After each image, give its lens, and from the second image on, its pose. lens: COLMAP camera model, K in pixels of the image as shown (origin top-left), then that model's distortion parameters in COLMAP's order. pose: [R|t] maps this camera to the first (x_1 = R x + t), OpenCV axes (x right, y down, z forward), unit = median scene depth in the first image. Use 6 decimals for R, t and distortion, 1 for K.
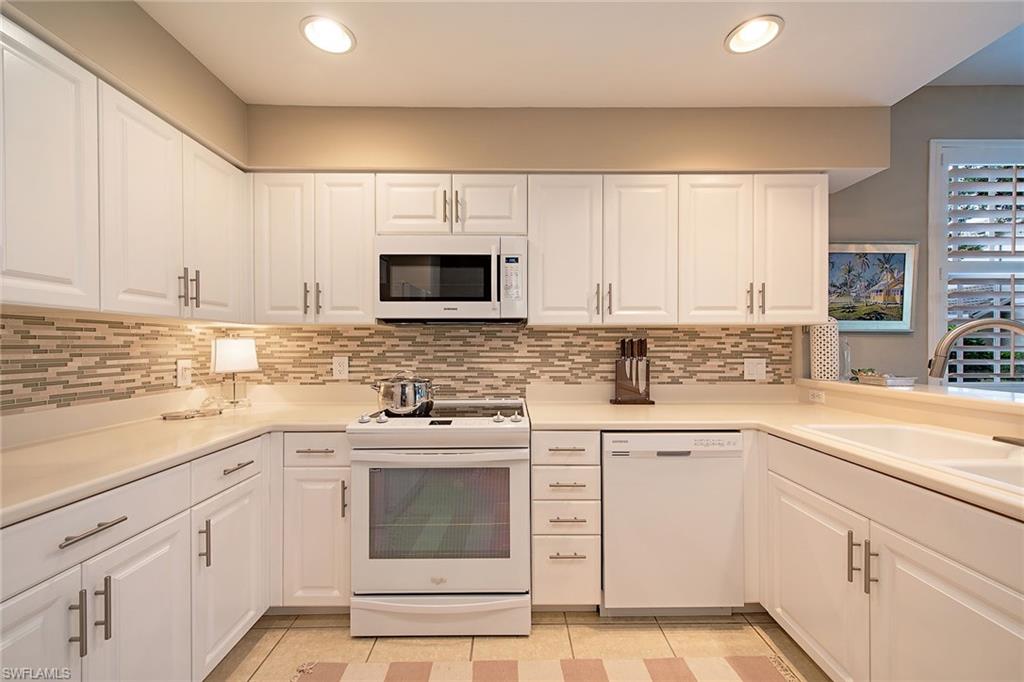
lens RADIAL K [[403.5, 0, 503.8], [0, 403.5, 344.6], [0, 0, 1]] dist [-0.009792, -0.001127]
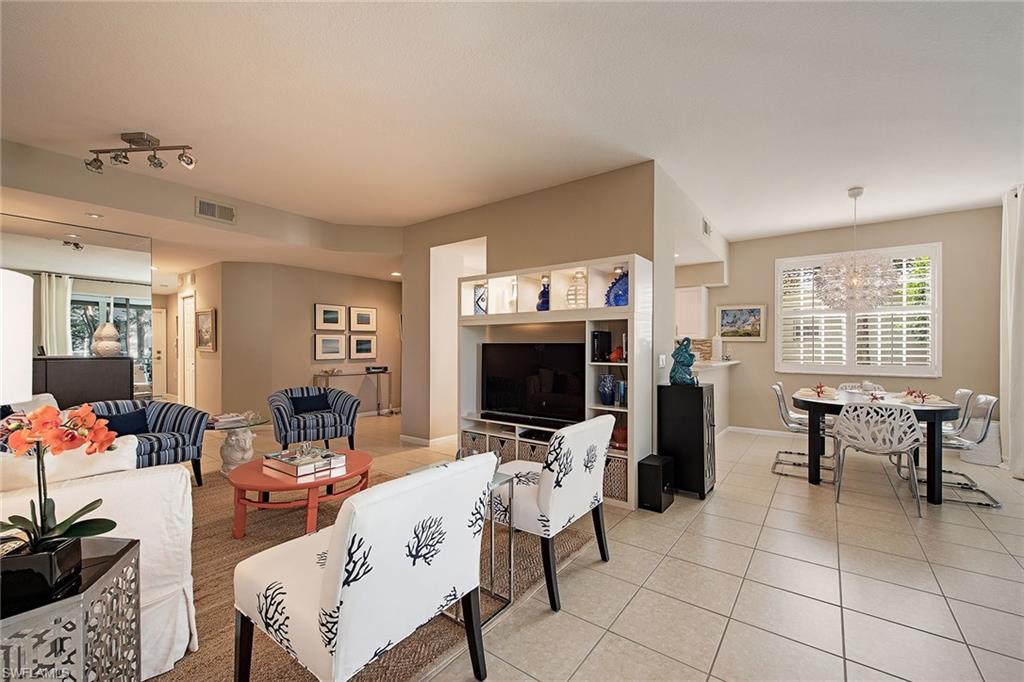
lens RADIAL K [[429.5, 0, 509.4], [0, 429.5, 346.5], [0, 0, 1]] dist [0.001731, 0.000074]
pose [[0.810510, 0.001920, -0.585722, 1.296056], [-0.001382, 0.999998, 0.001365, -0.000319], [0.585723, -0.000297, 0.810511, -2.001545]]
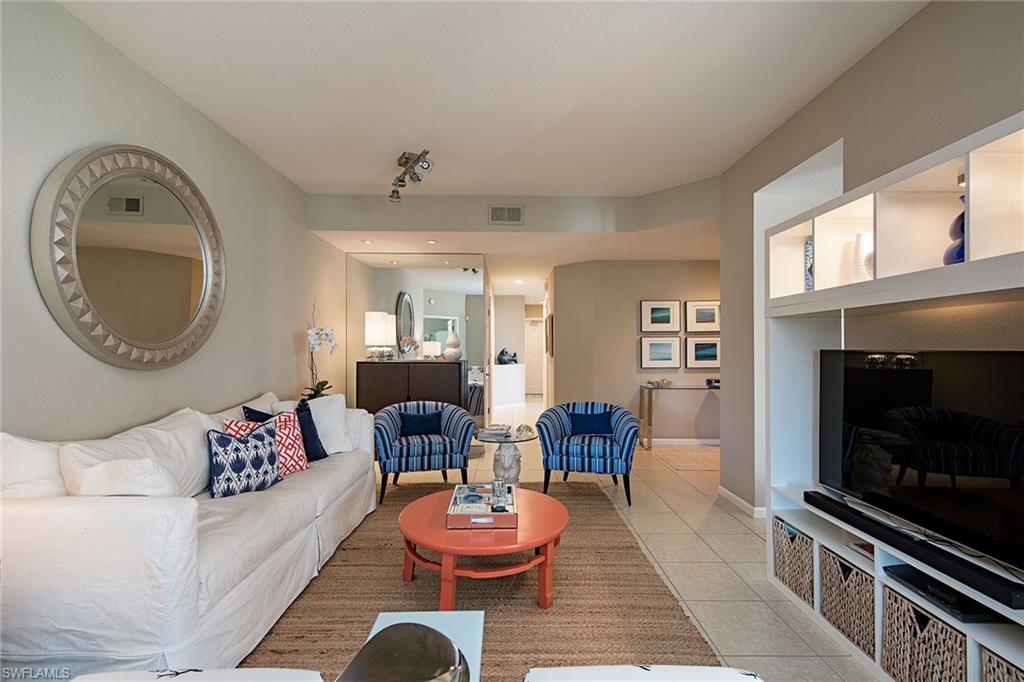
lens RADIAL K [[452.2, 0, 513.9], [0, 452.2, 346.6], [0, 0, 1]] dist [0.014425, -0.000085]
pose [[0.030385, -0.002910, -0.999534, 1.064405], [0.002219, 0.999993, -0.002843, -0.020028], [0.999536, -0.002131, 0.030392, -1.192645]]
